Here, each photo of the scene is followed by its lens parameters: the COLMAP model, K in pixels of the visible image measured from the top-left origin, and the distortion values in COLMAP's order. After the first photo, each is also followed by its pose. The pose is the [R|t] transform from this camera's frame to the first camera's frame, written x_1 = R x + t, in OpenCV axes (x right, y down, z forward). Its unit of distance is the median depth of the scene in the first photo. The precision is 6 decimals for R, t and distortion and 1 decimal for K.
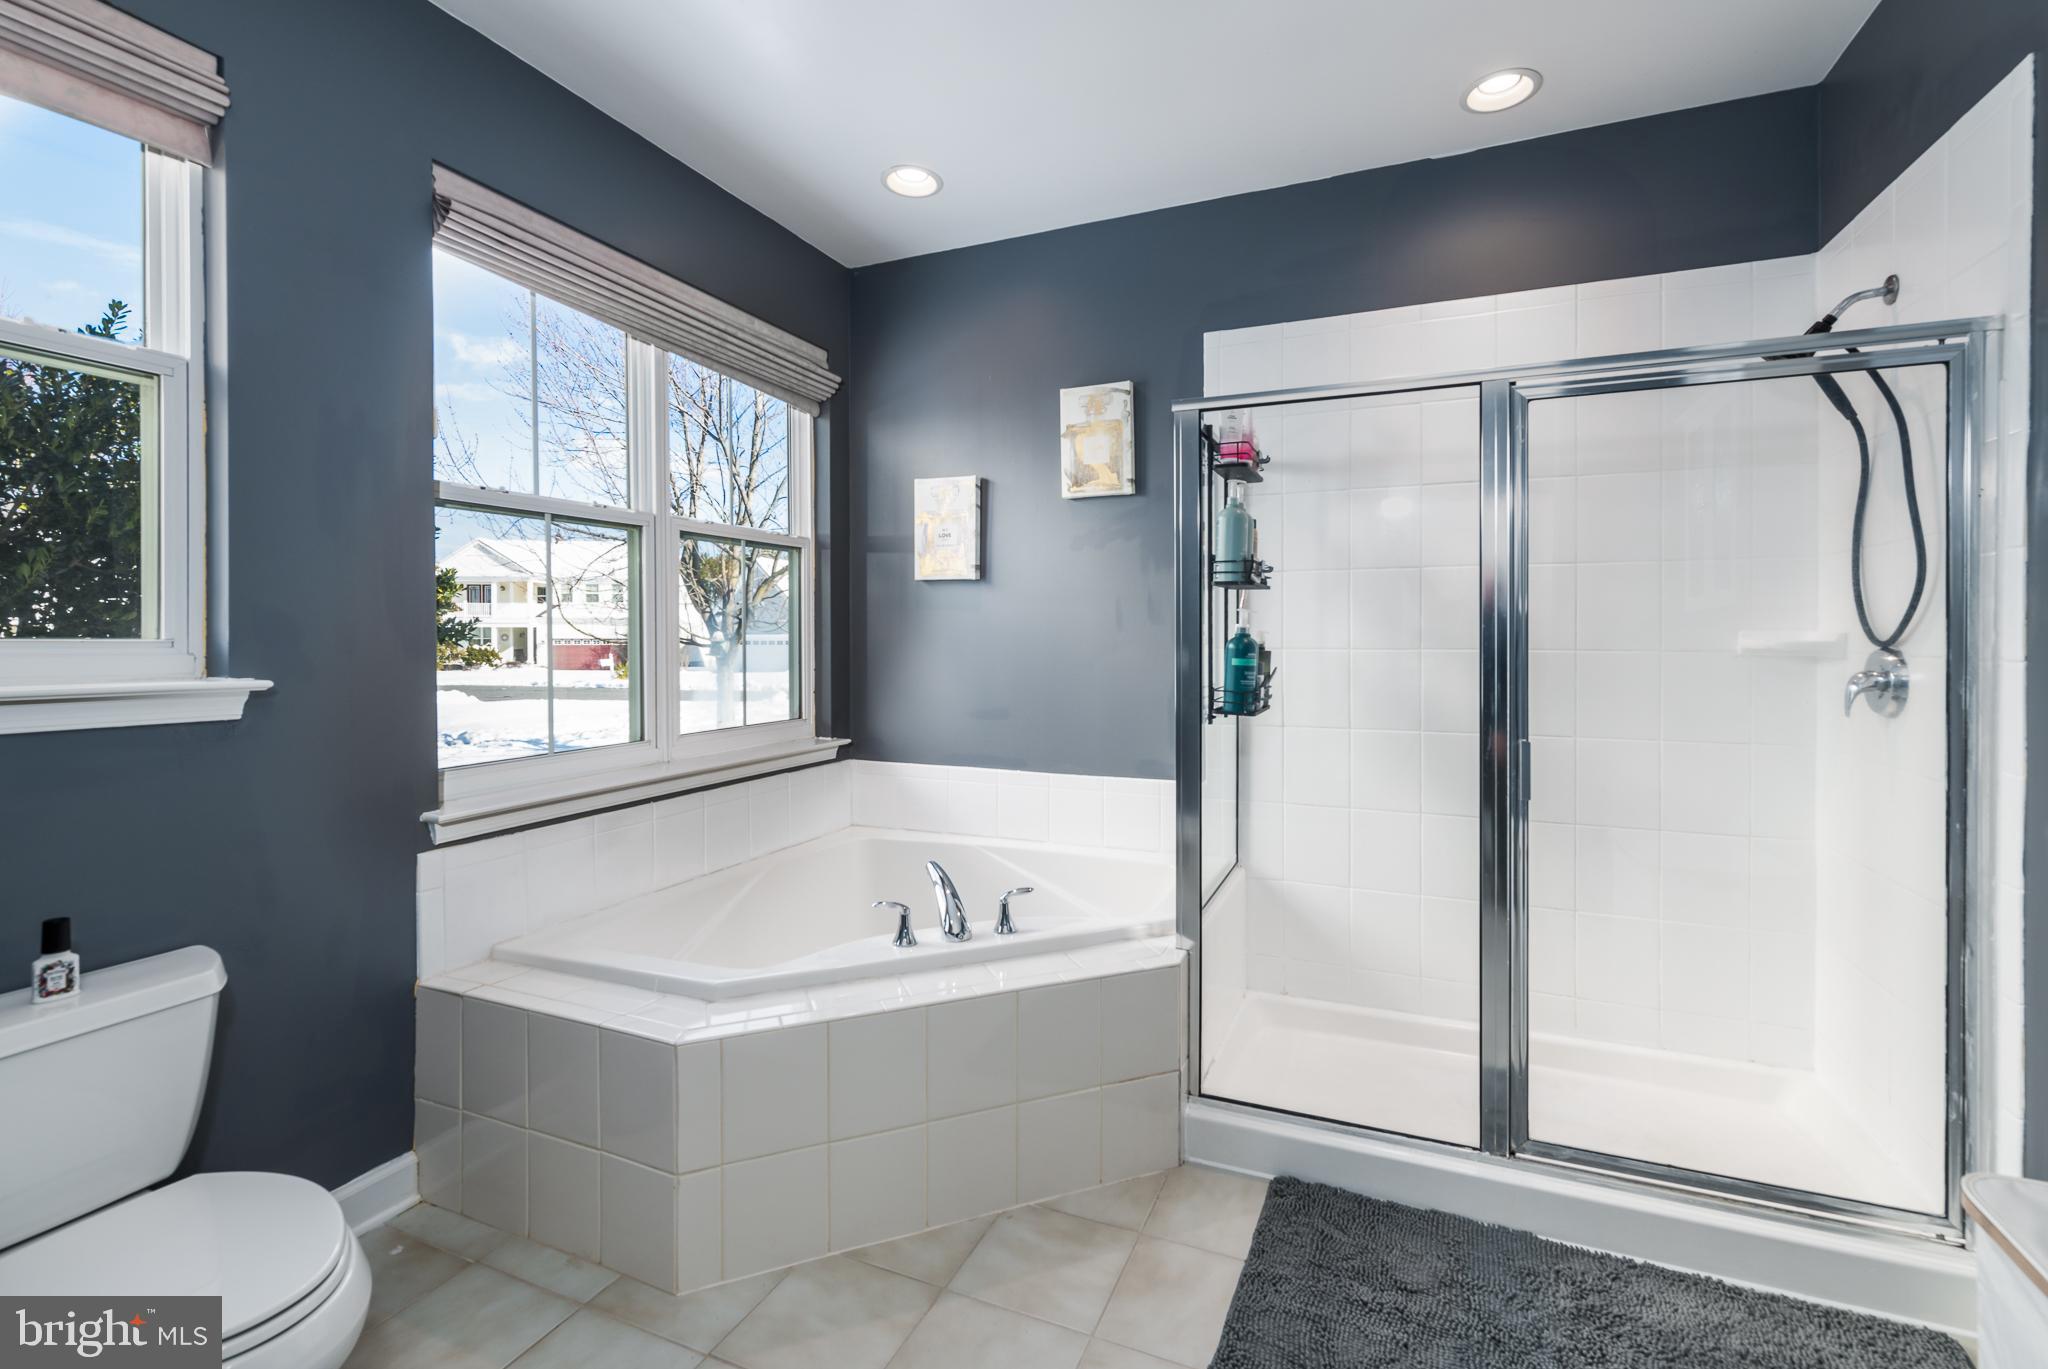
lens RADIAL K [[911.0, 0, 1021.1], [0, 911.0, 634.6], [0, 0, 1]] dist [0.000278, 0.000479]
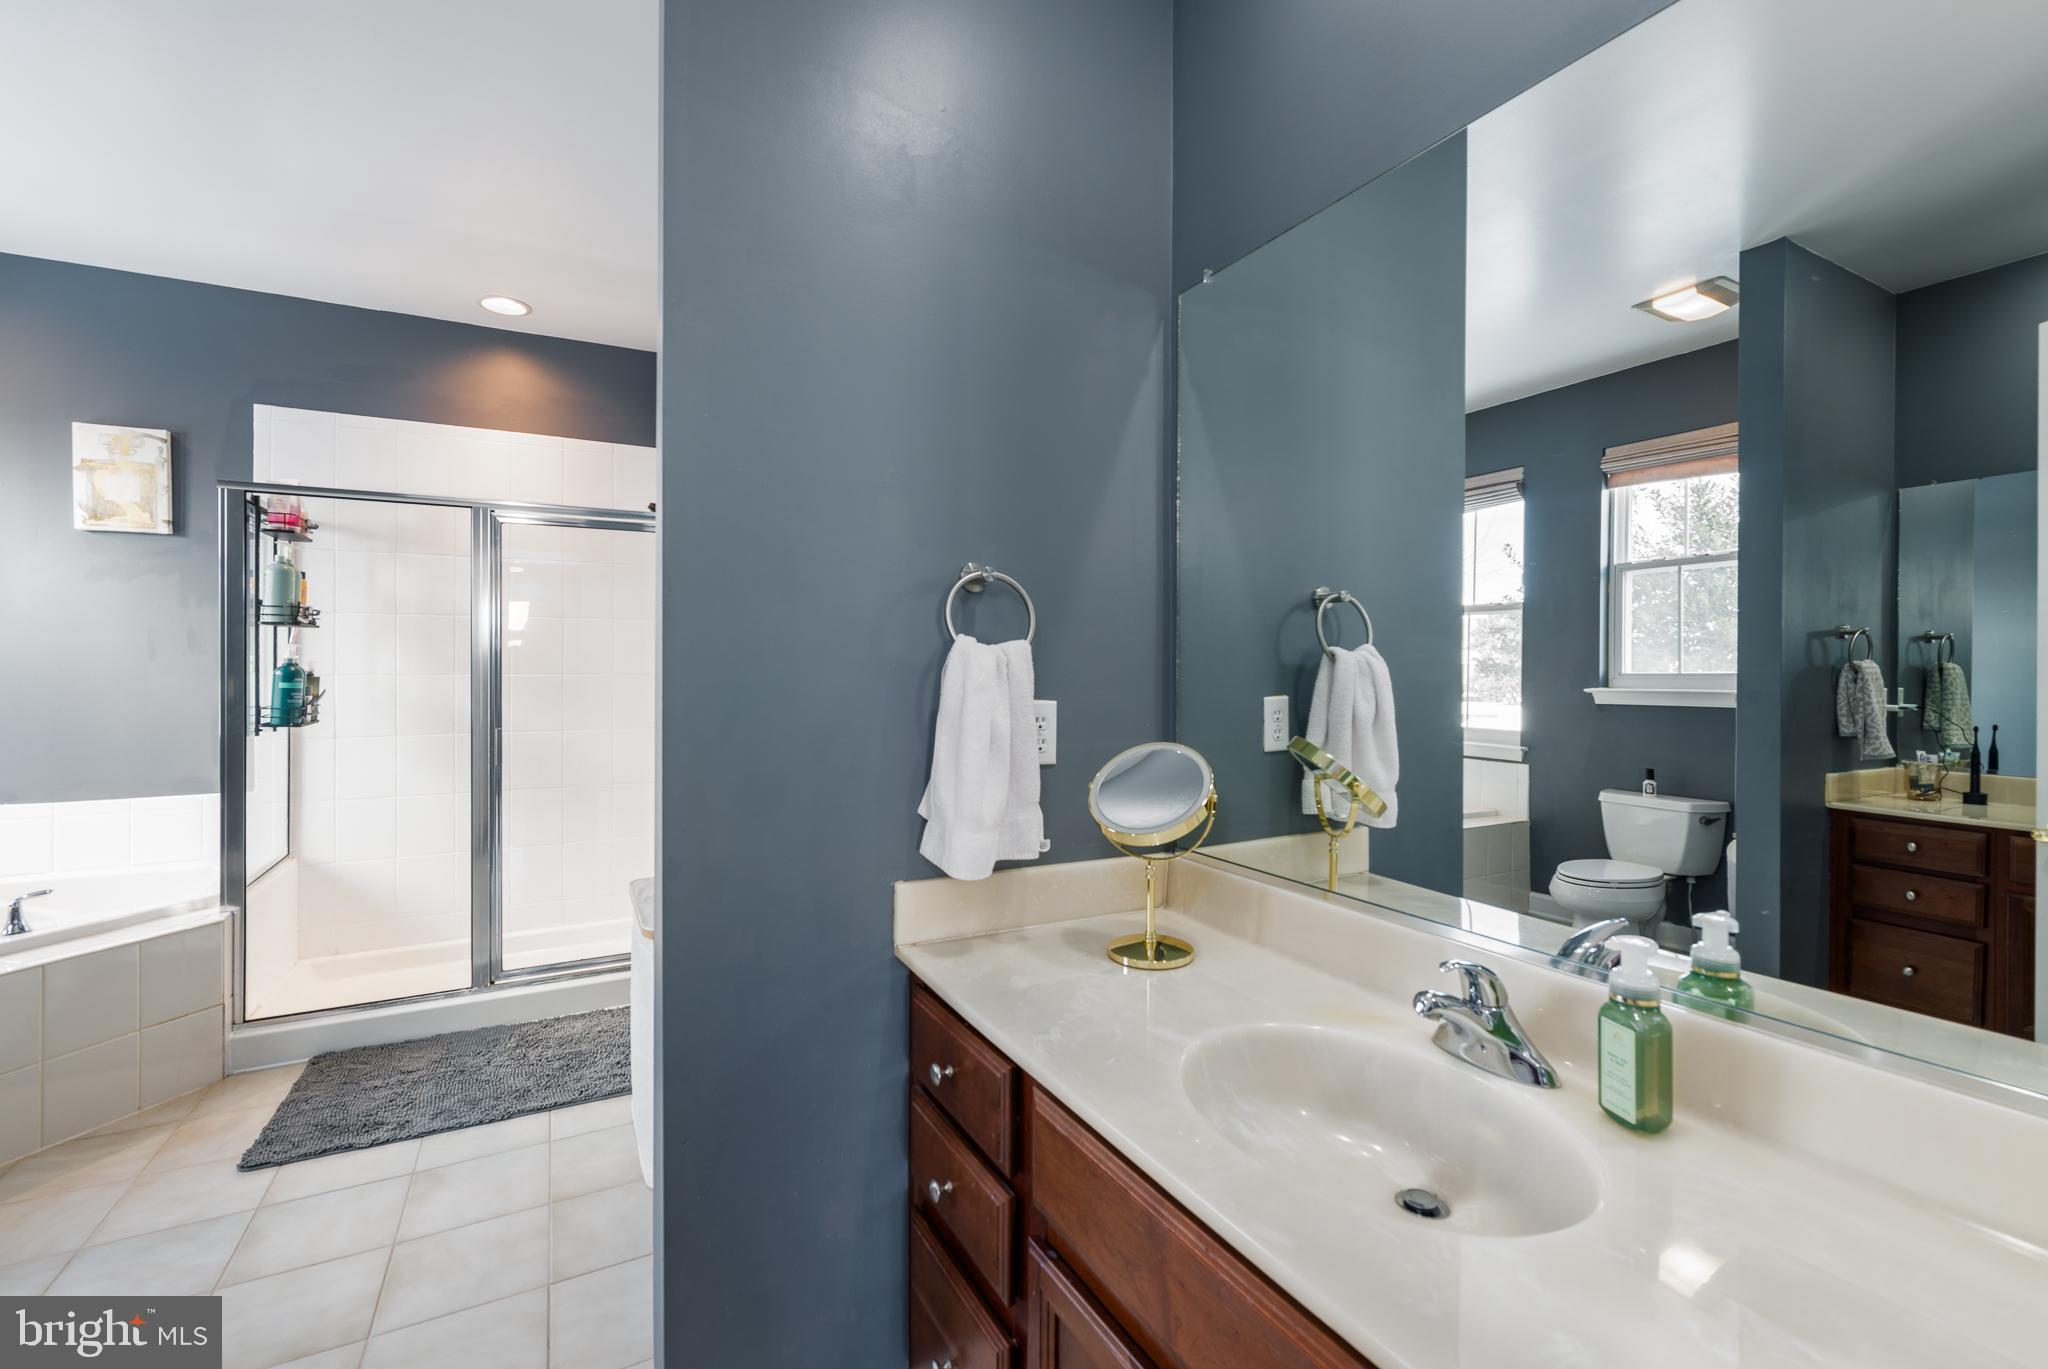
lens RADIAL K [[891.8, 0, 1020.9], [0, 891.8, 662.7], [0, 0, 1]] dist [-0.004274, -0.000244]
pose [[0.623098, 0.002204, 0.782141, -0.089993], [-0.000877, 0.999997, -0.002120, 0.000398], [-0.782143, 0.000635, 0.623098, -0.561698]]
